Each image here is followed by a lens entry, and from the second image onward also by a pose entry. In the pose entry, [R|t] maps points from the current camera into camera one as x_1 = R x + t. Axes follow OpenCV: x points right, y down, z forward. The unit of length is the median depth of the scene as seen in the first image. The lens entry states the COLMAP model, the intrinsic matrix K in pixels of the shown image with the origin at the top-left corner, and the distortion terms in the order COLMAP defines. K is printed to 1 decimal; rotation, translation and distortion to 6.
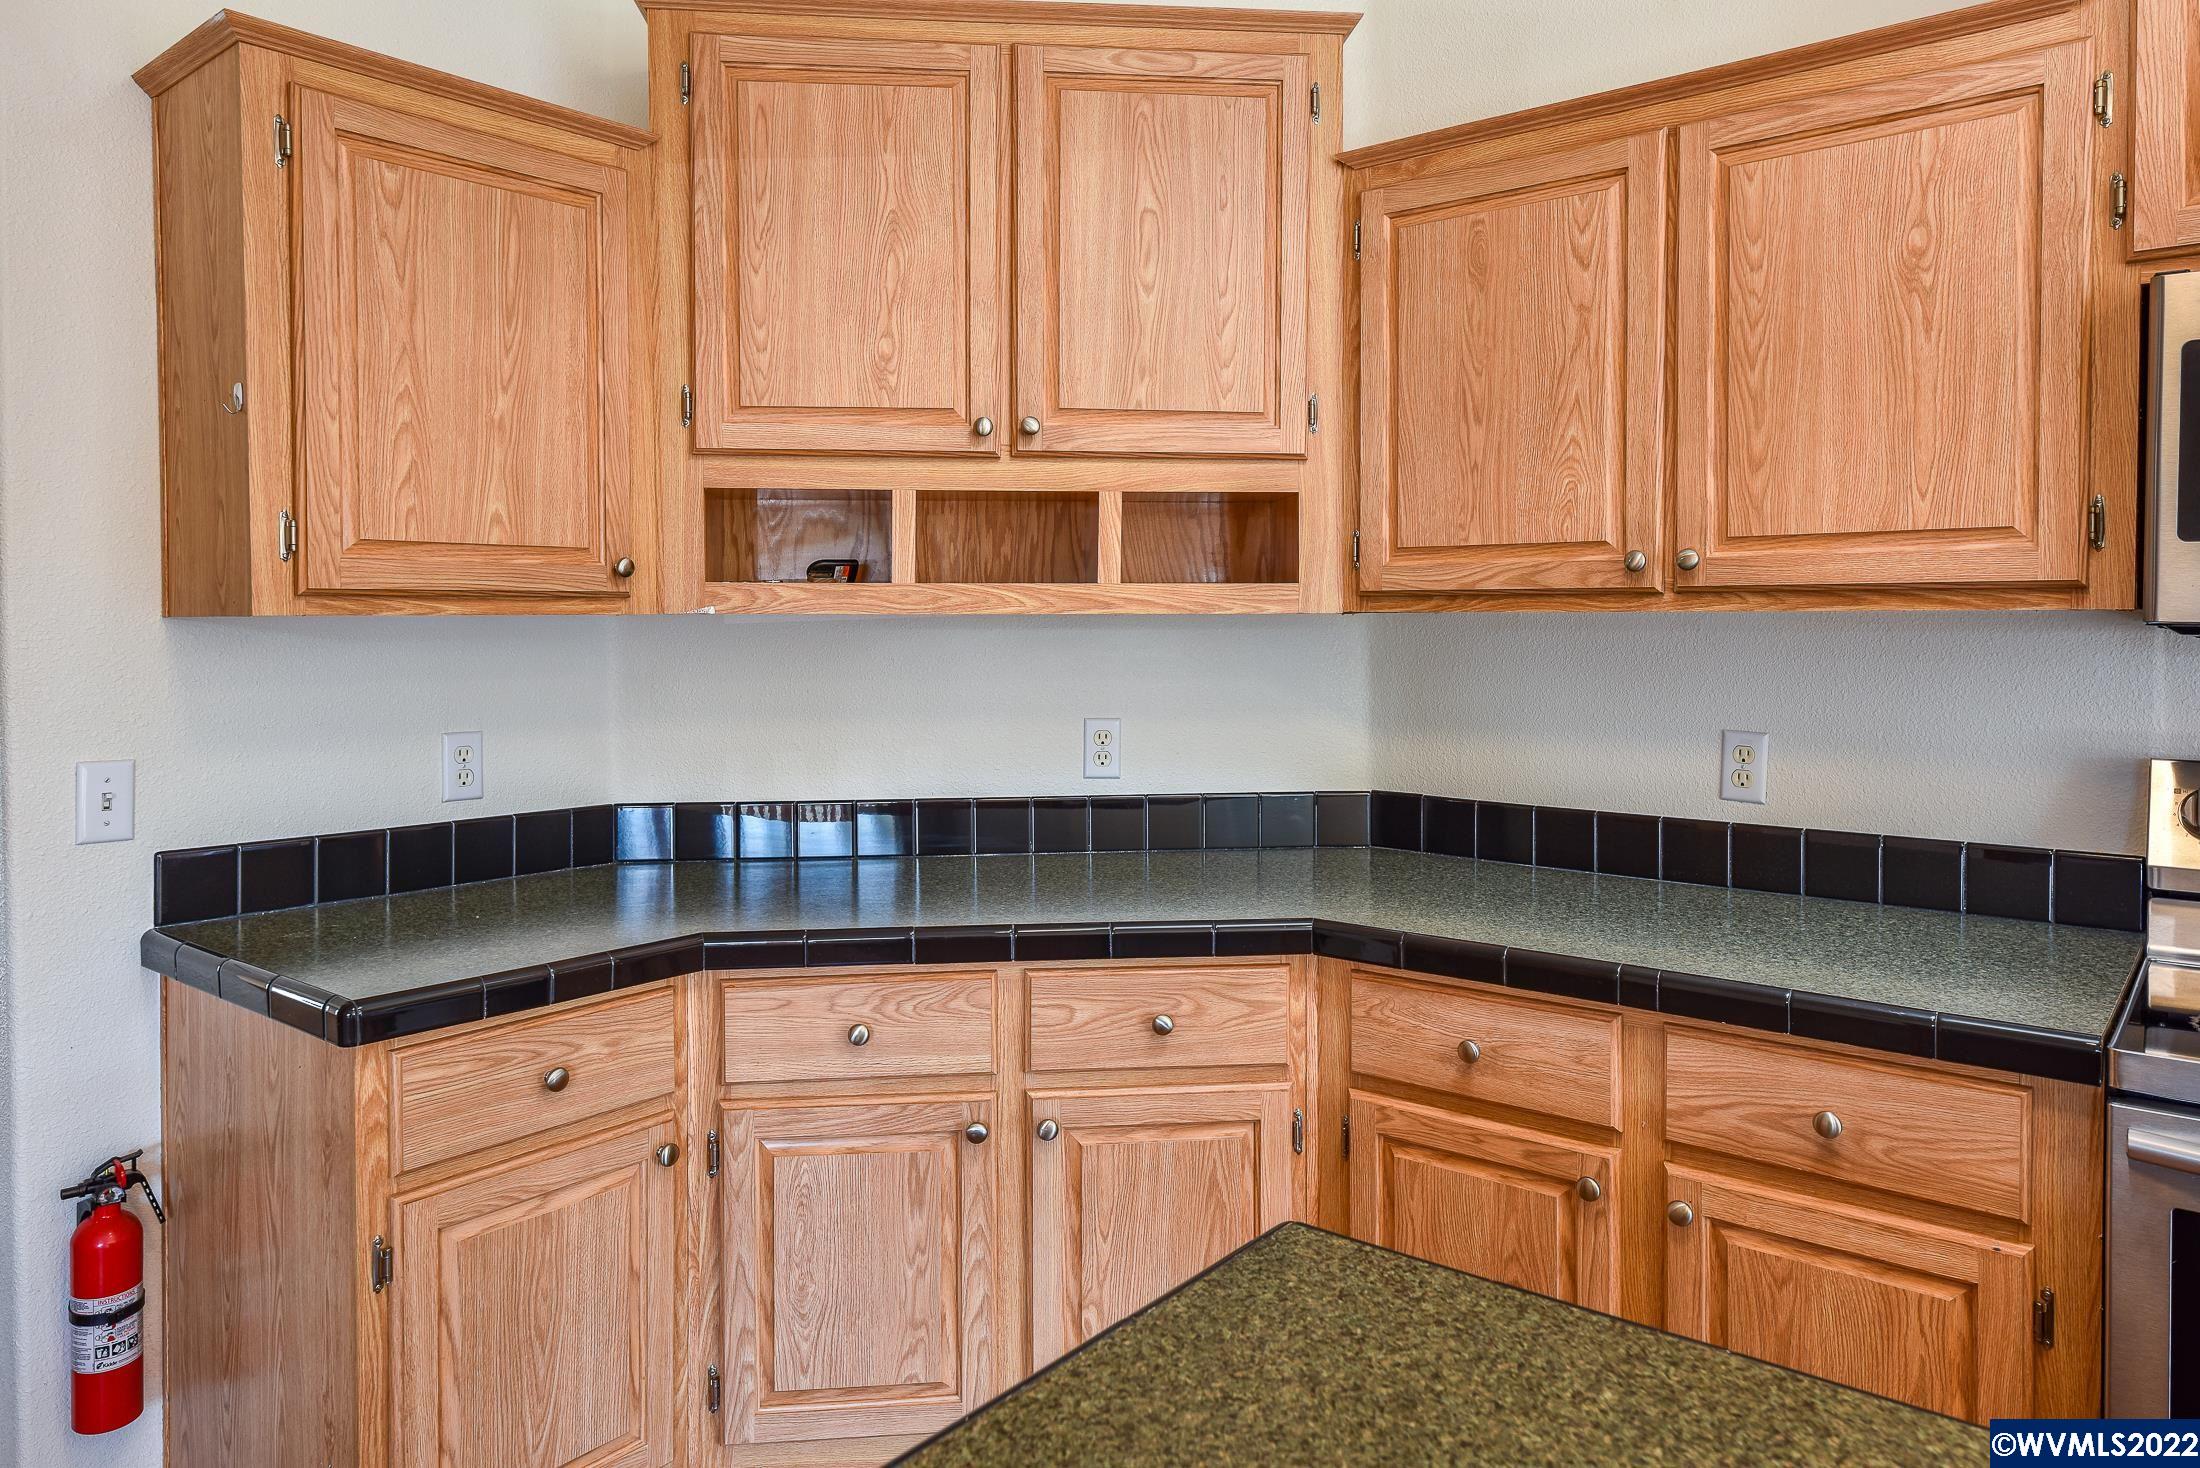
lens RADIAL K [[1482.0, 0, 1098.0], [0, 1482.0, 639.4], [0, 0, 1]] dist [0.012465, 0.000360]
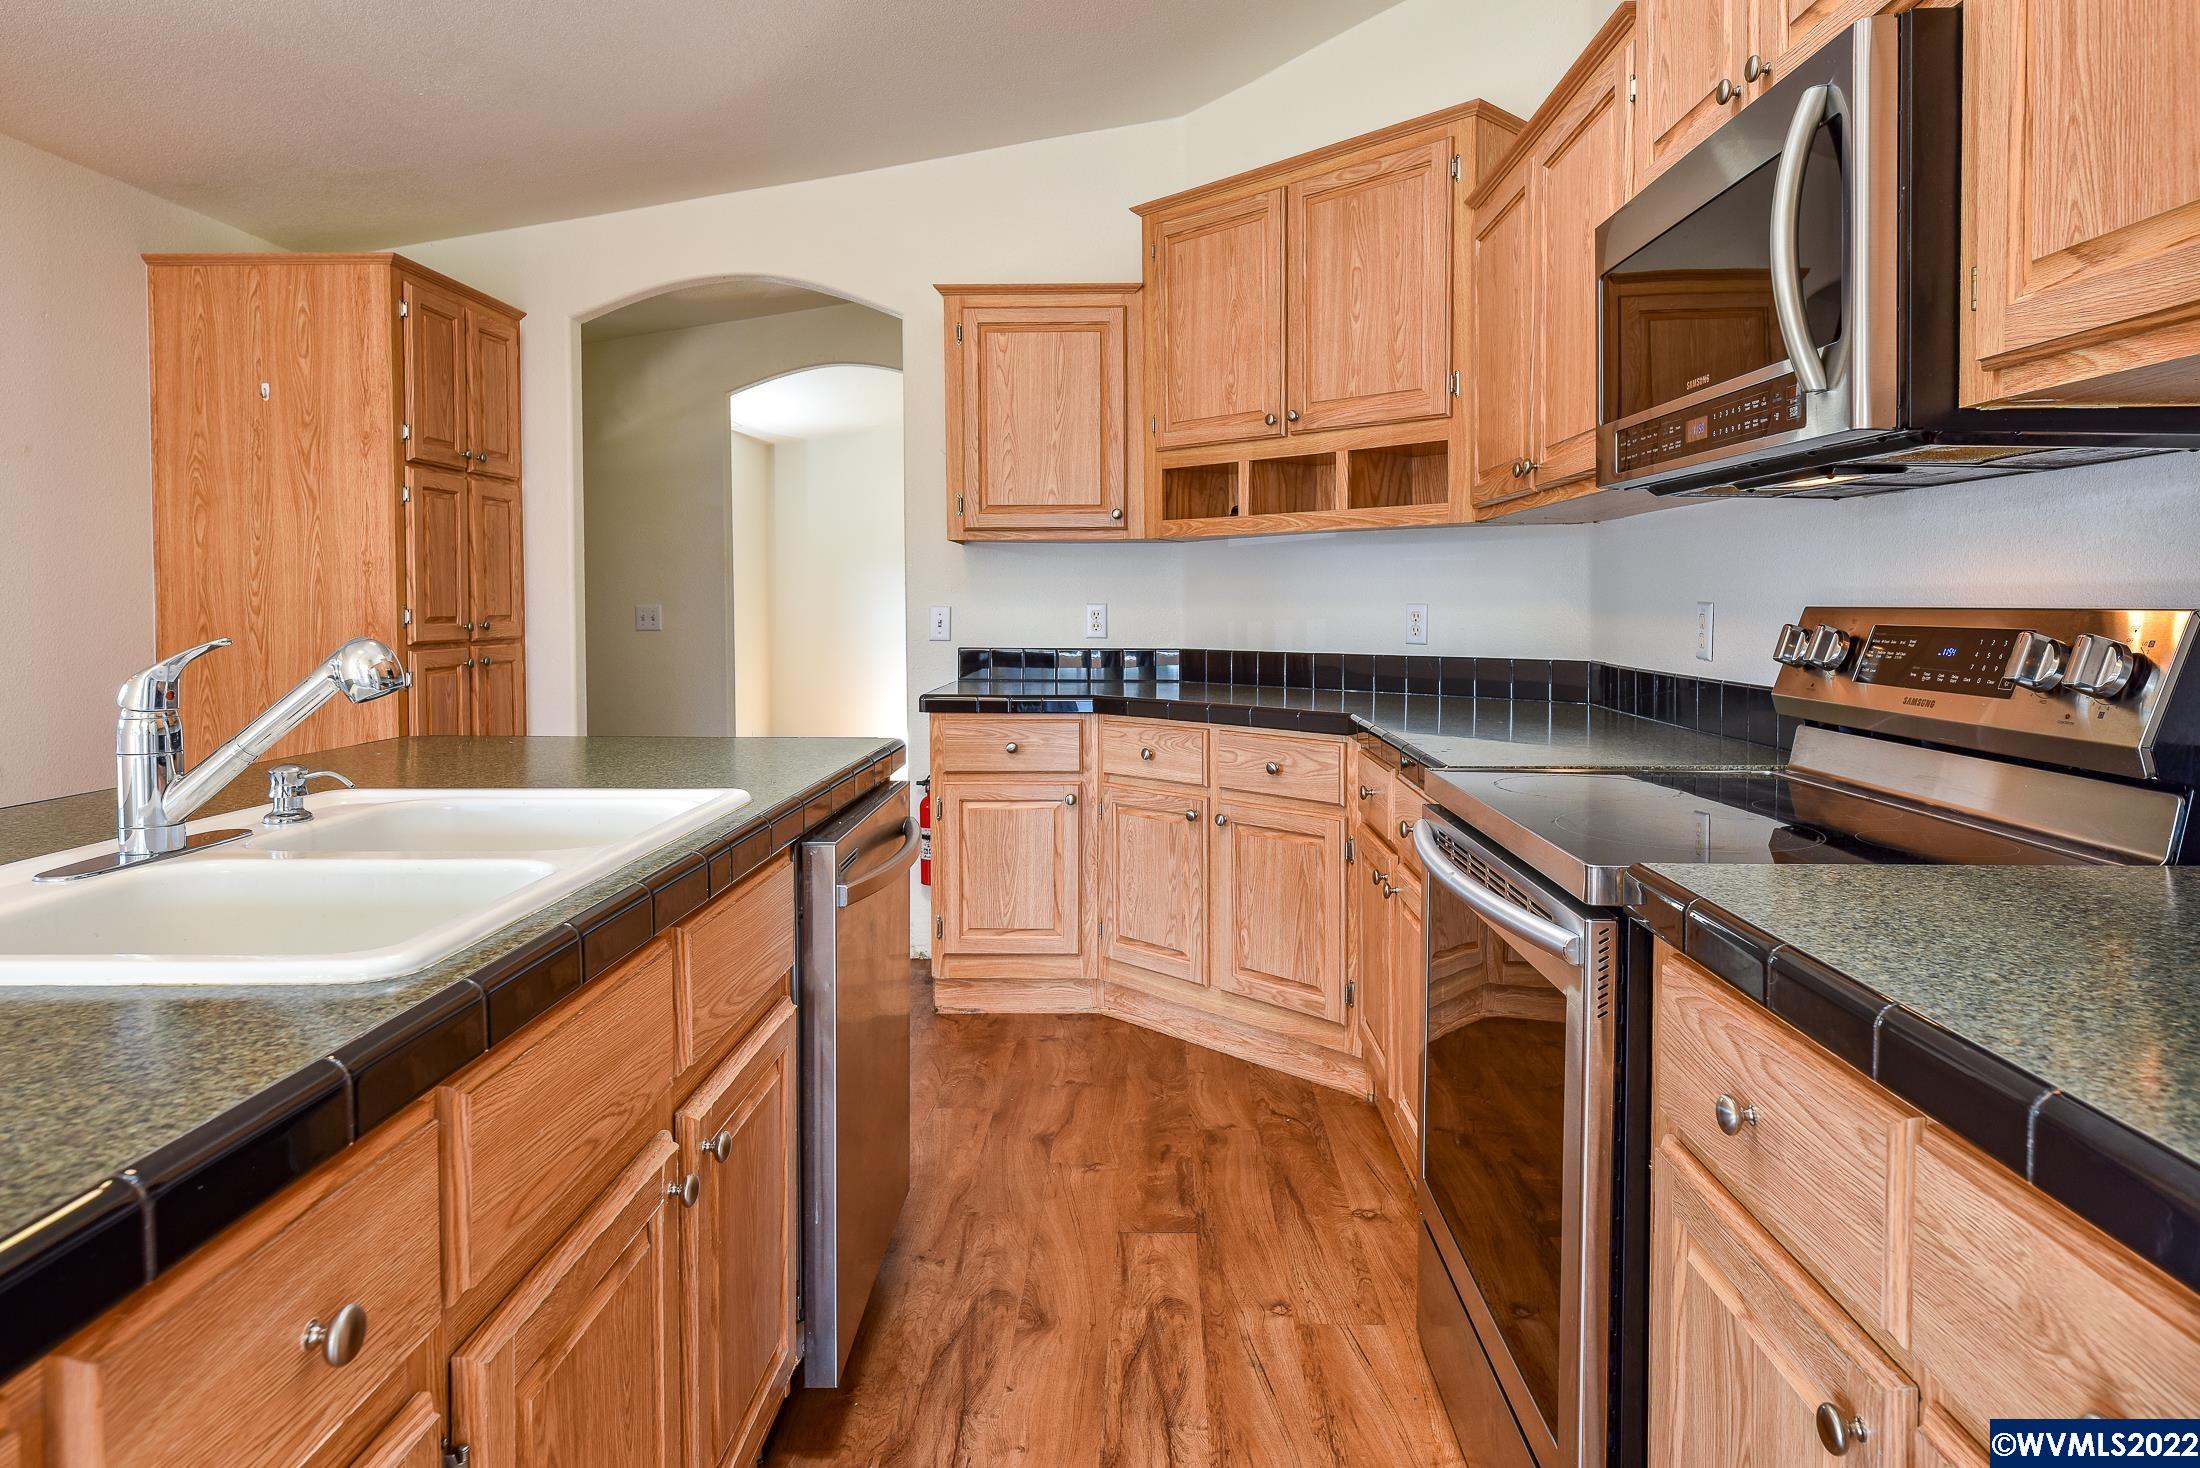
lens RADIAL K [[1291.1, 0, 1107.4], [0, 1291.1, 636.1], [0, 0, 1]] dist [0.000167, -0.000032]
pose [[0.617768, 0.023262, -0.786016, 1.067341], [-0.014846, 0.999729, 0.017918, 0.086392], [0.786220, 0.000600, 0.617946, -0.048629]]
